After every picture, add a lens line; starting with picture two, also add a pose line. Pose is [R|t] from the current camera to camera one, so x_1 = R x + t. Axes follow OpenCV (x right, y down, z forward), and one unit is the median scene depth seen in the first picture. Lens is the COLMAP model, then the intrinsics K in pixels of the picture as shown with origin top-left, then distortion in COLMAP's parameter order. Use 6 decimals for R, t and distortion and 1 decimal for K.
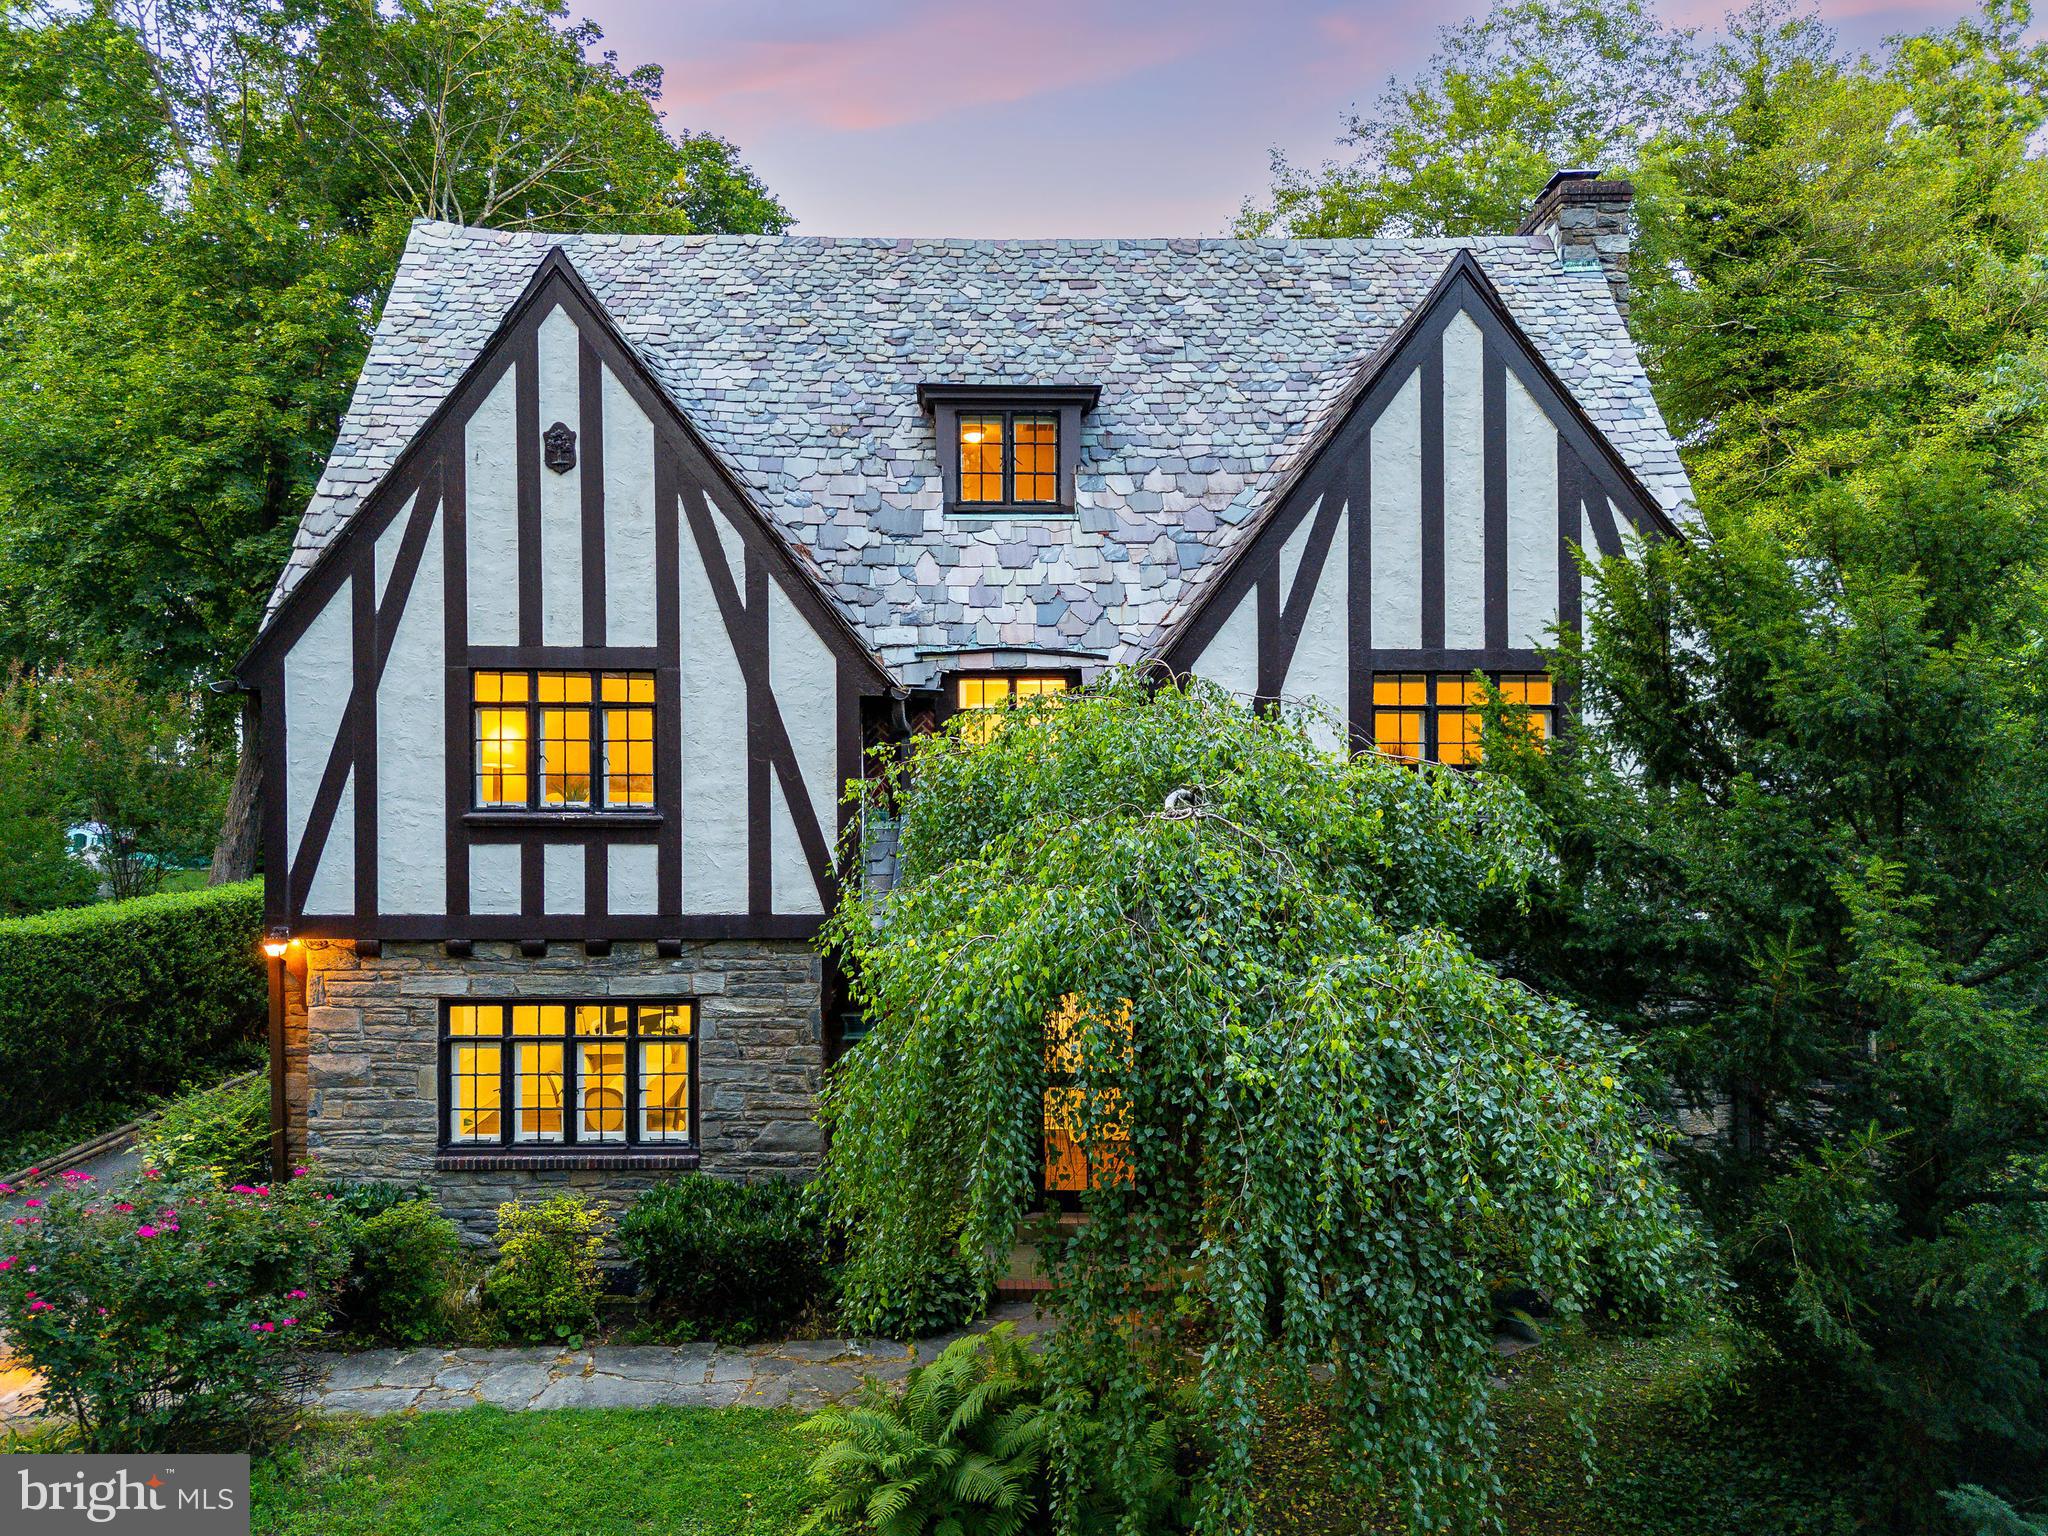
lens RADIAL K [[1481.0, 0, 1023.1], [0, 1481.0, 767.2], [0, 0, 1]] dist [0.047156, -0.042005]
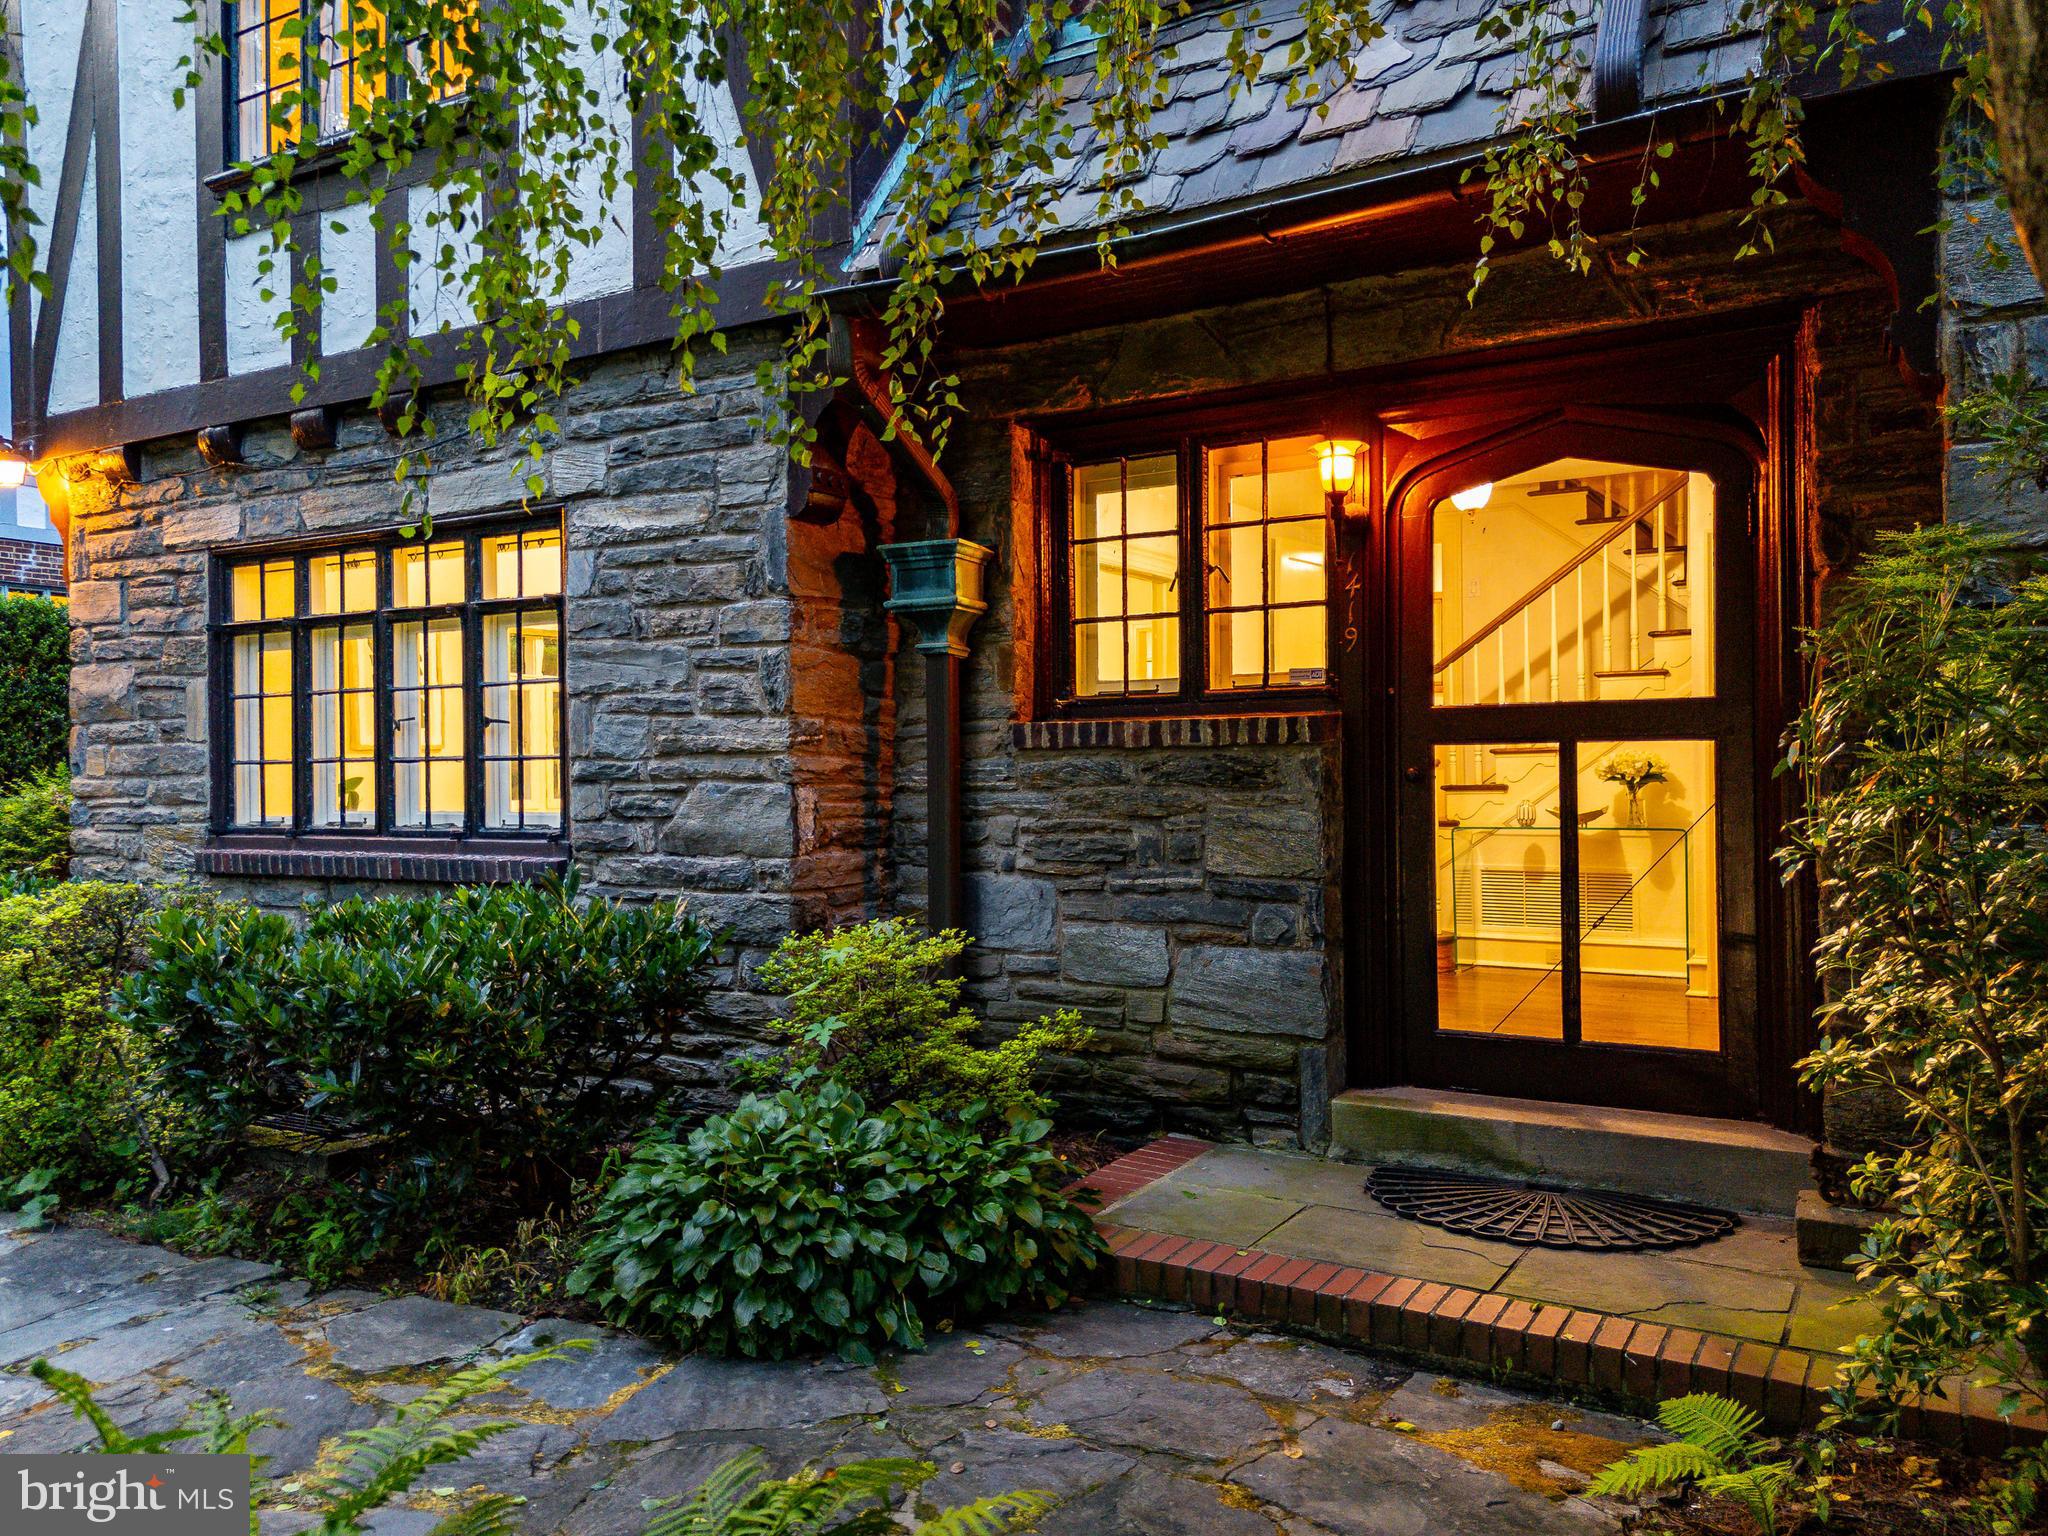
lens RADIAL K [[1481.0, 0, 1019.8], [0, 1481.0, 767.3], [0, 0, 1]] dist [0.047156, -0.042005]
pose [[0.878981, -0.005828, -0.476821, 0.111969], [0.009690, 0.999937, 0.005642, 0.231764], [0.476758, -0.009580, 0.878983, 0.673110]]
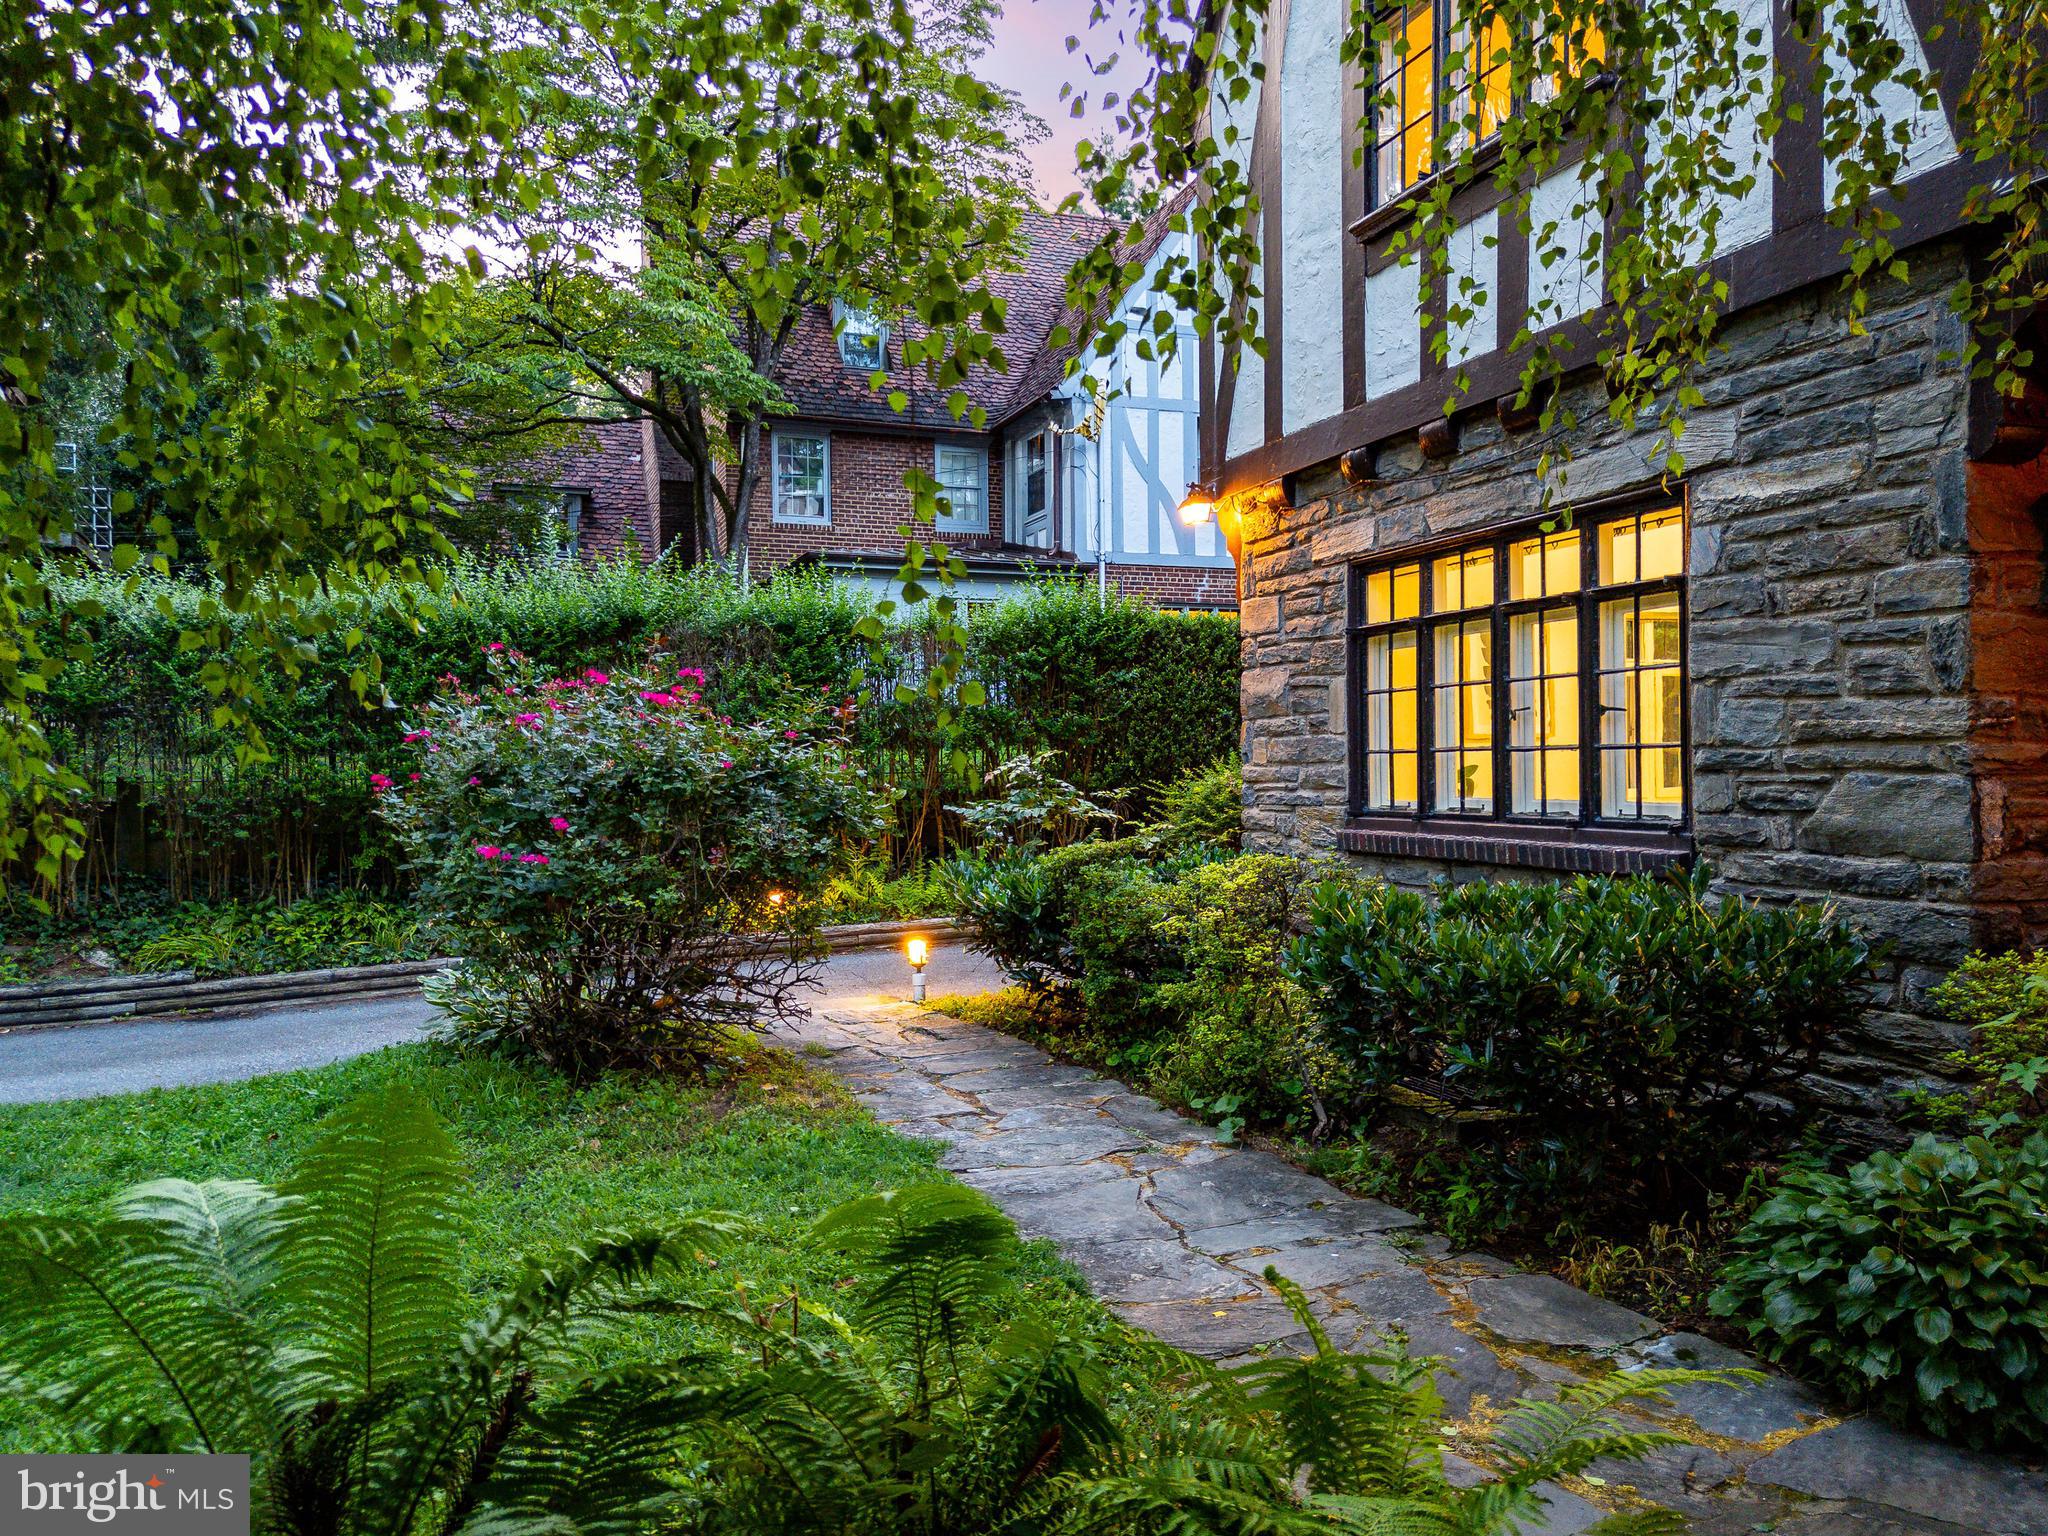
lens RADIAL K [[1481.0, 0, 1026.1], [0, 1481.0, 768.6], [0, 0, 1]] dist [0.047156, -0.042005]
pose [[0.365398, 0.001491, -0.930850, 0.107146], [0.013579, 0.999884, 0.006932, 0.231093], [0.930752, -0.015173, 0.365336, 0.668783]]
